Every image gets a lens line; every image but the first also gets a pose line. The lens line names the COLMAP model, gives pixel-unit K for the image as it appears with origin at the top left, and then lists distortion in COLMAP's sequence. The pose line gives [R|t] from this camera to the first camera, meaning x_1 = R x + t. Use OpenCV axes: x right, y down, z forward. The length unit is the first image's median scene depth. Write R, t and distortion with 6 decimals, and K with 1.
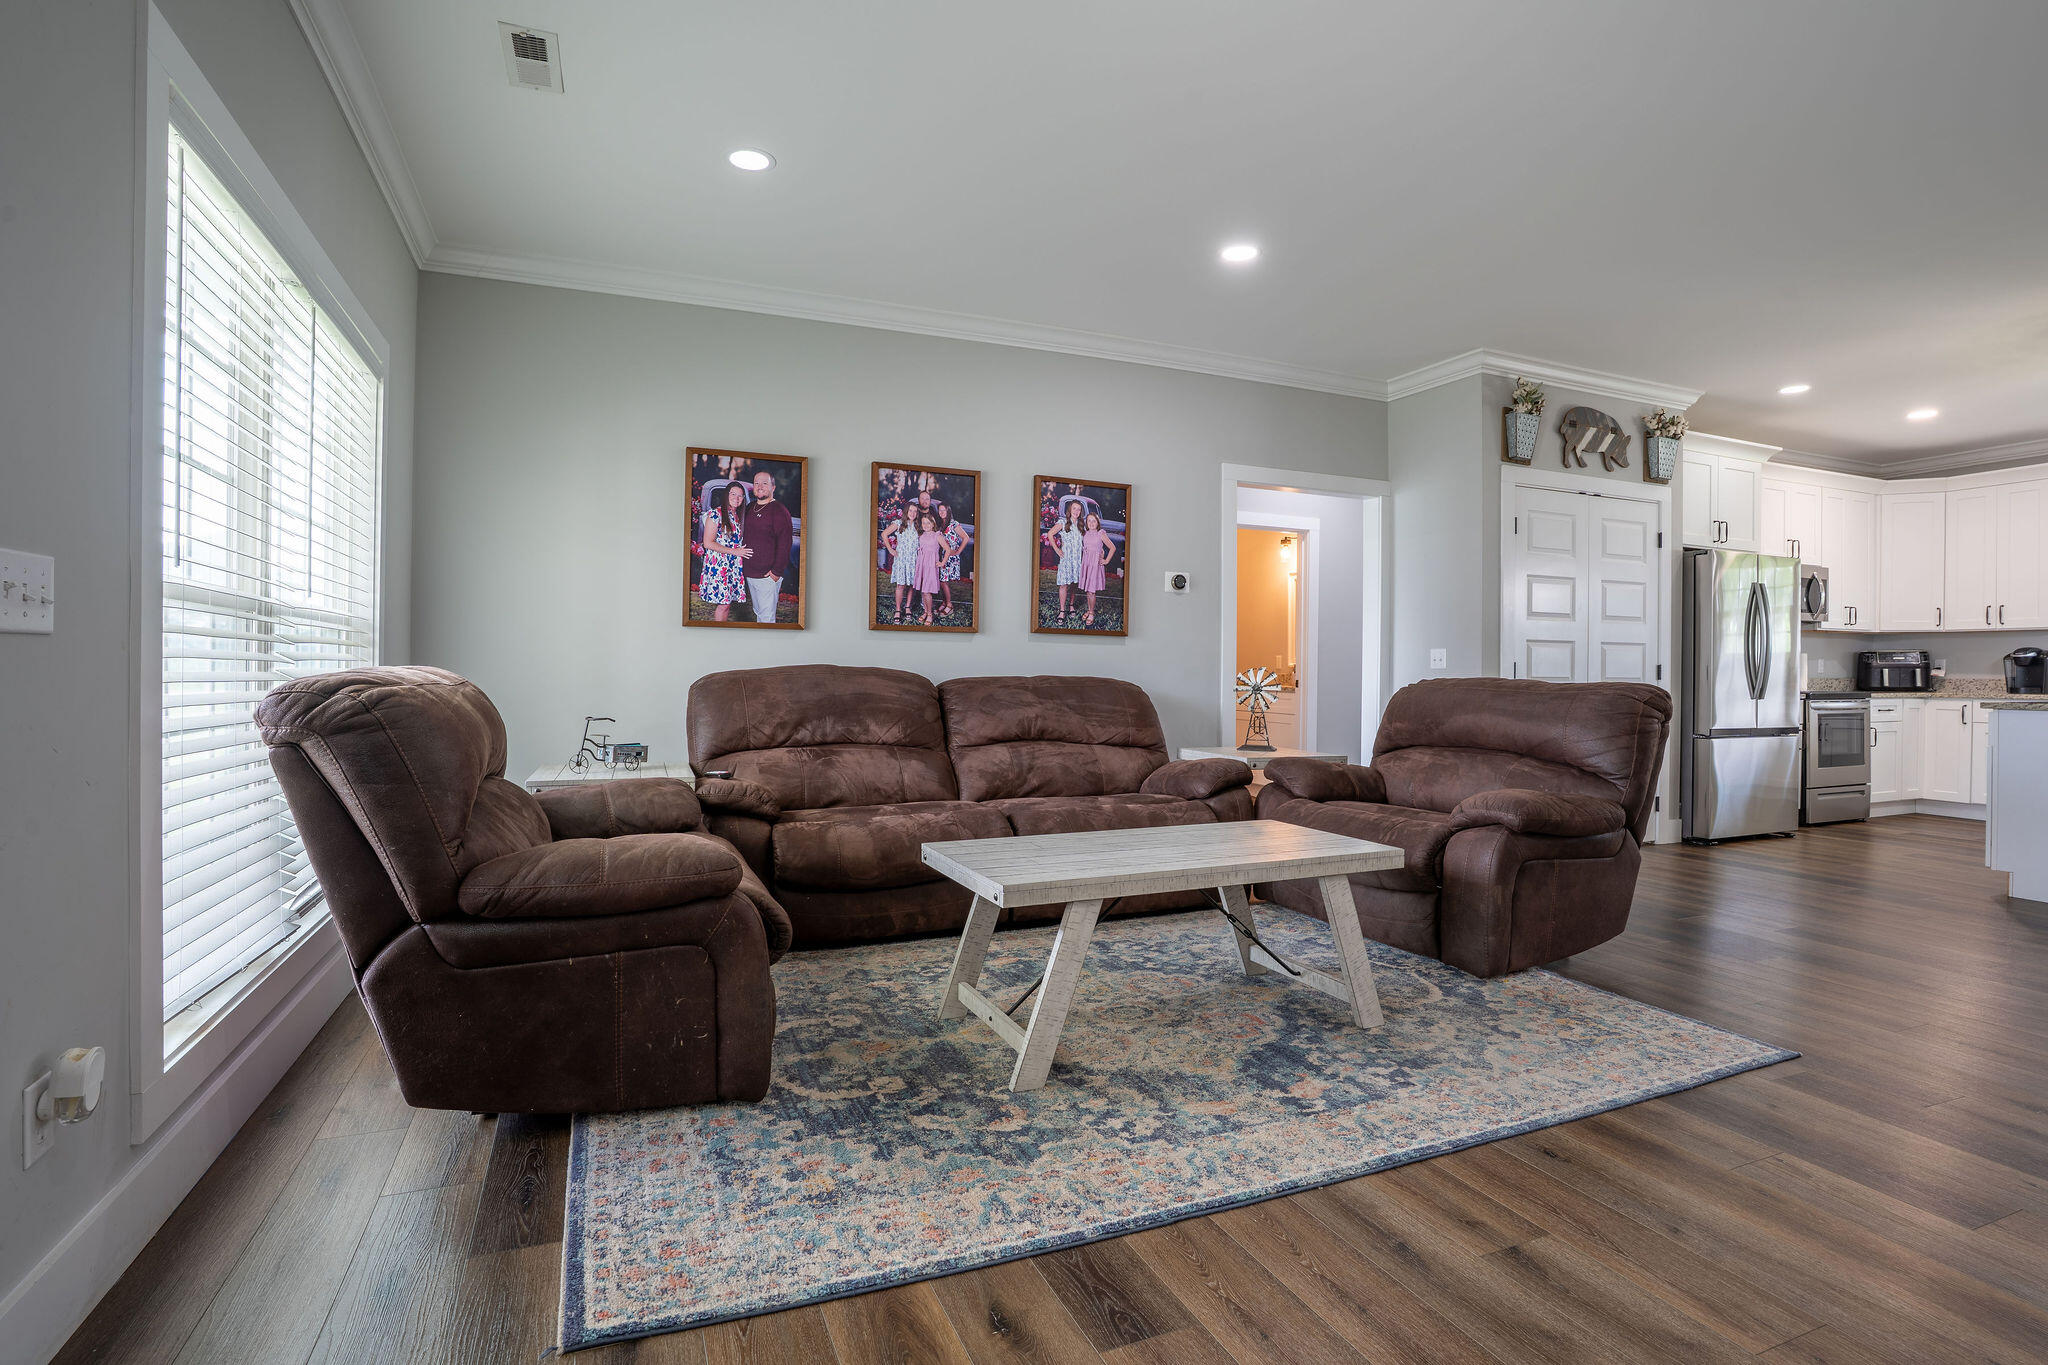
lens RADIAL K [[1005.5, 0, 1024.4], [0, 1005.5, 675.5], [0, 0, 1]] dist [-0.076455, 0.035131]
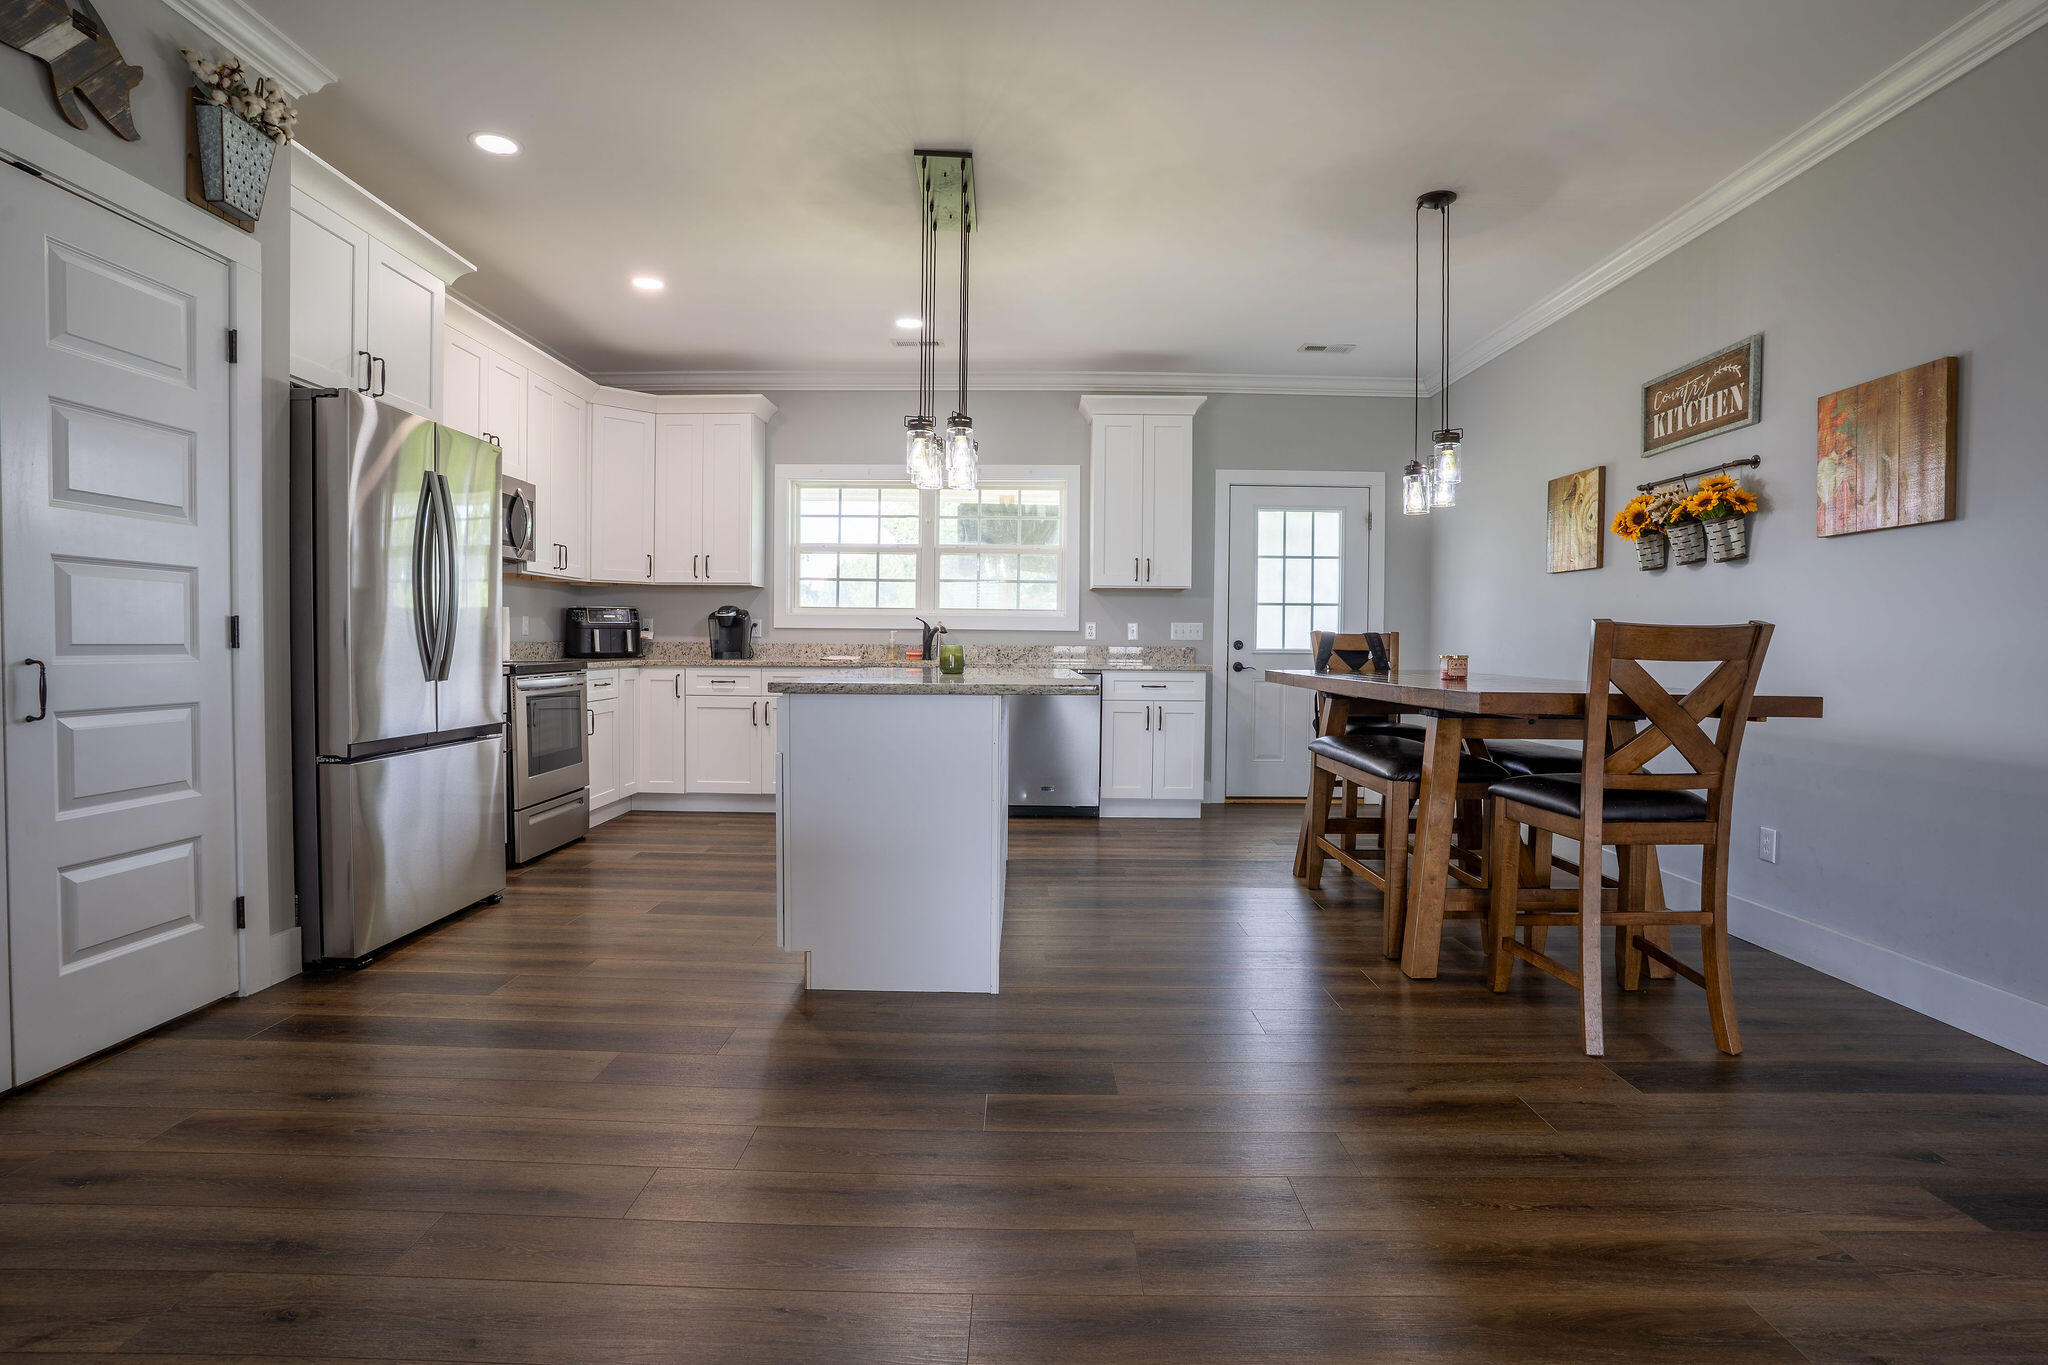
lens RADIAL K [[1005.5, 0, 1016.2], [0, 1005.5, 672.6], [0, 0, 1]] dist [-0.076455, 0.035131]
pose [[0.397603, -0.031438, 0.917019, 0.470091], [-0.001191, 0.999394, 0.034779, -0.000790], [-0.917557, -0.014921, 0.397324, 0.600439]]
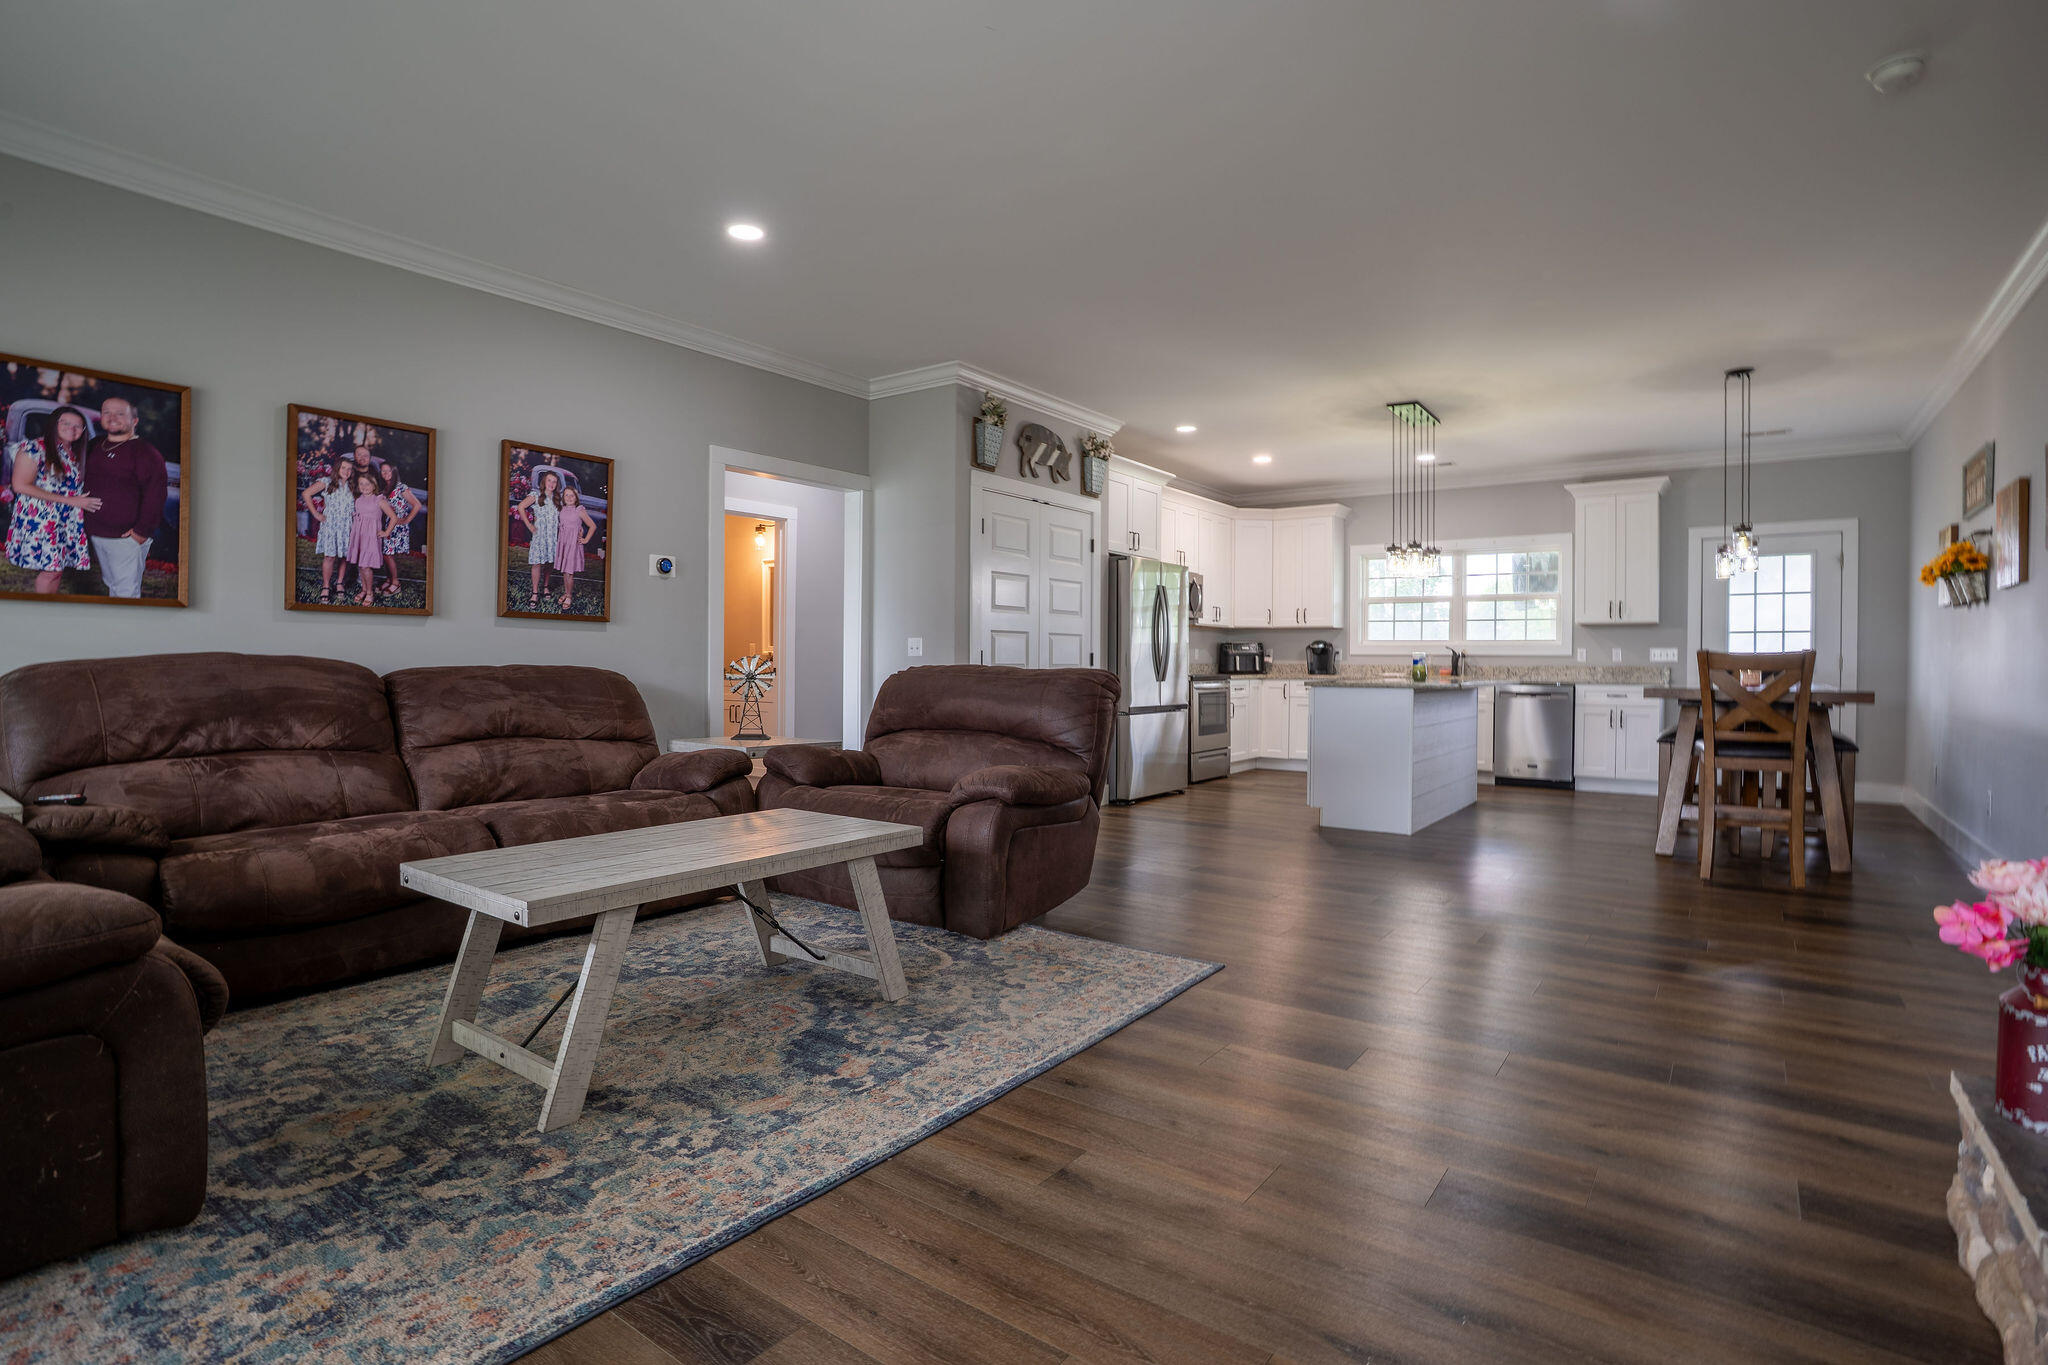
lens RADIAL K [[1005.5, 0, 1017.6], [0, 1005.5, 676.0], [0, 0, 1]] dist [-0.076455, 0.035131]
pose [[0.862090, -0.010116, 0.506654, -0.043036], [0.003581, 0.999897, 0.013870, -0.000454], [-0.506743, -0.010143, 0.862038, 0.016610]]
